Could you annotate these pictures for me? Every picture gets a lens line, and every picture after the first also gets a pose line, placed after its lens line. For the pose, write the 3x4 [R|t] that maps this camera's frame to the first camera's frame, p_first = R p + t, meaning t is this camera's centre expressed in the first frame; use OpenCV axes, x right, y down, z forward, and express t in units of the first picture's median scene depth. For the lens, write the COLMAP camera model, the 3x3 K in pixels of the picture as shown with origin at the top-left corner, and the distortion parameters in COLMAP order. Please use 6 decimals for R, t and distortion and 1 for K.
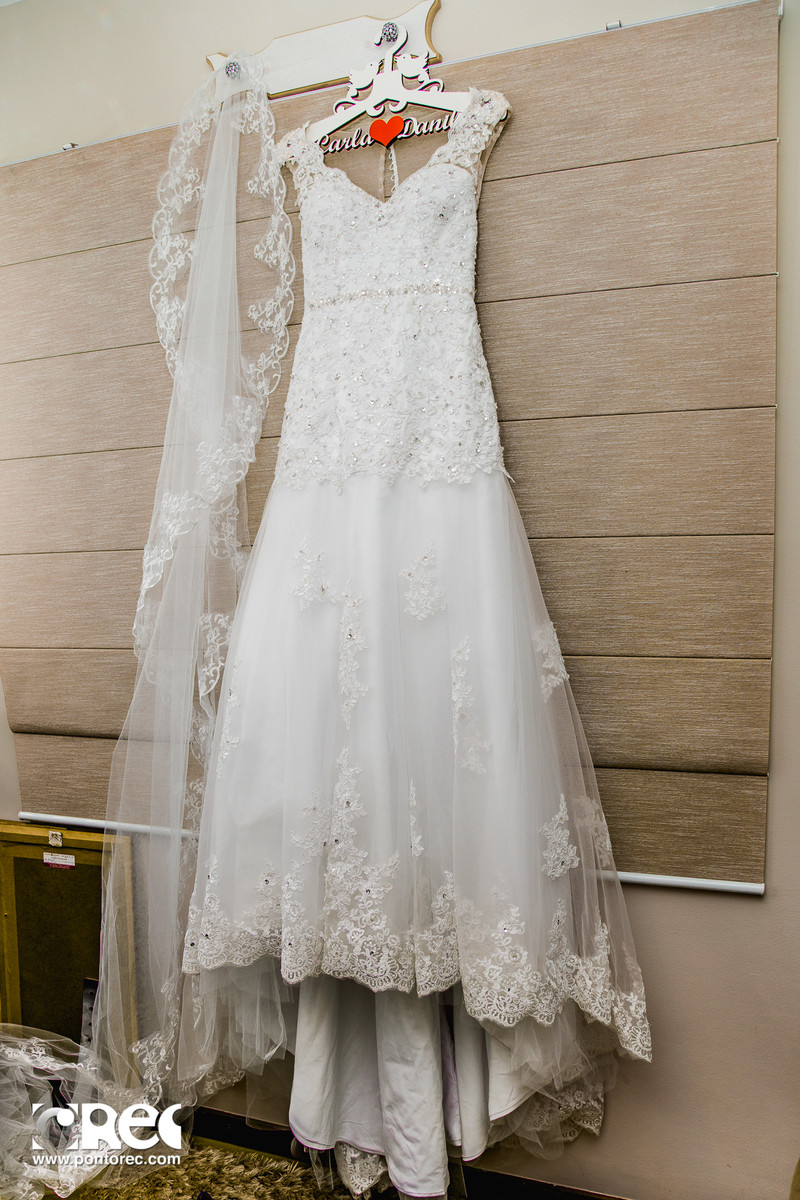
lens RADIAL K [[1232.9, 0, 400.0], [0, 1232.9, 600.0], [0, 0, 1]] dist [-0.136081, 0.106350]
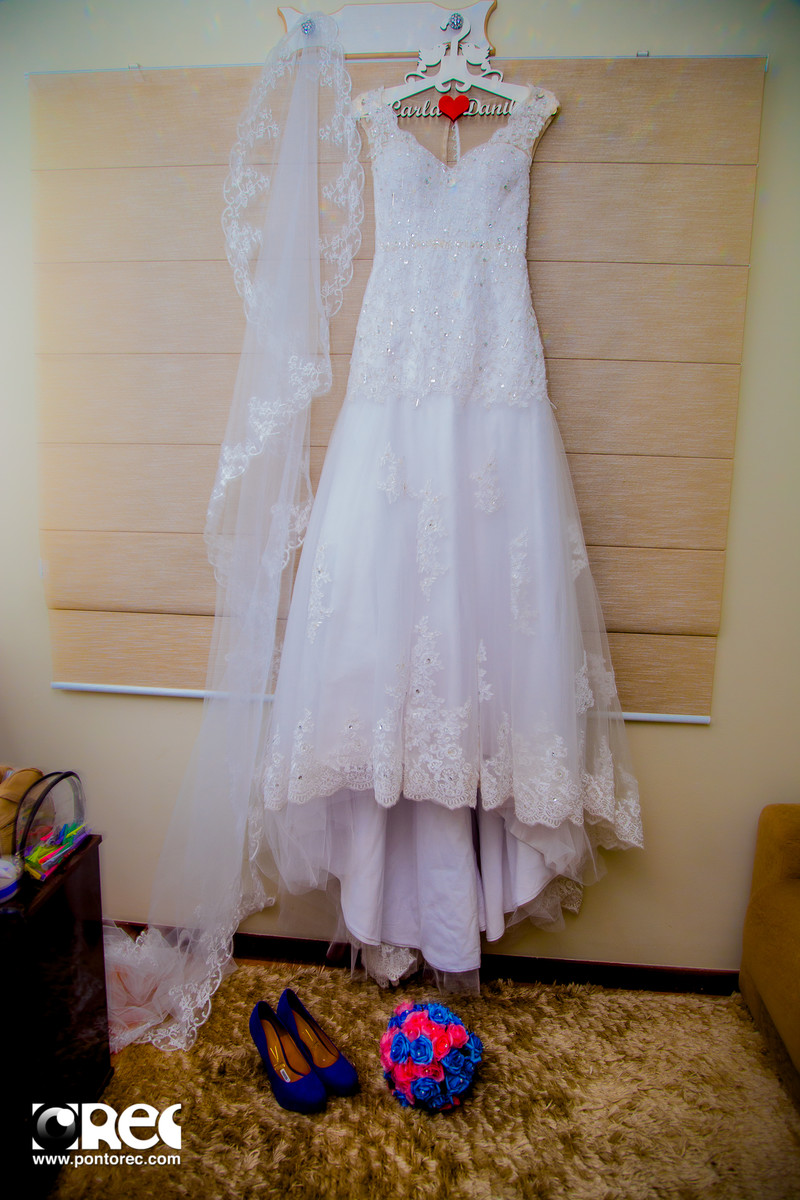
lens RADIAL K [[1232.9, 0, 400.0], [0, 1232.9, 600.0], [0, 0, 1]] dist [-0.136081, 0.106350]
pose [[0.935153, 0.003166, 0.354230, -0.495249], [-0.032657, 0.996472, 0.077308, 0.009003], [-0.352735, -0.083863, 0.931957, -0.141607]]
